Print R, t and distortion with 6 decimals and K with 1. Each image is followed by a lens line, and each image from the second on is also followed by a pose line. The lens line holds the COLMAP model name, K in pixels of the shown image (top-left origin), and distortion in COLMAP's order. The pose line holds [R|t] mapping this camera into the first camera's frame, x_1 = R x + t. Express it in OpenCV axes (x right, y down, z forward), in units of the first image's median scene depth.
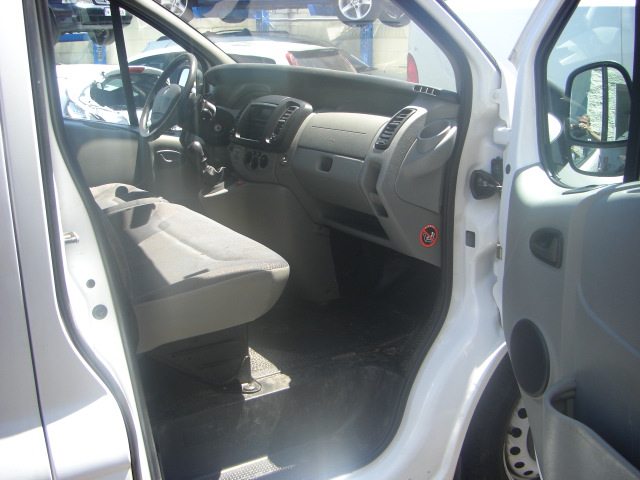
lens RADIAL K [[723.8, 0, 324.6], [0, 723.8, 240.8], [0, 0, 1]] dist [-0.142193, 0.000000]
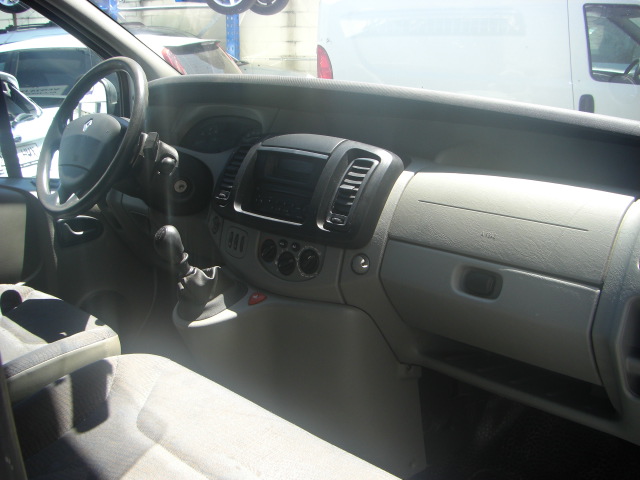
lens RADIAL K [[723.8, 0, 313.0], [0, 723.8, 241.4], [0, 0, 1]] dist [-0.142193, 0.000000]
pose [[0.976545, -0.066749, 0.204707, -0.183781], [0.063603, 0.997735, 0.021917, -0.131442], [-0.205706, -0.008383, 0.978578, 0.452949]]
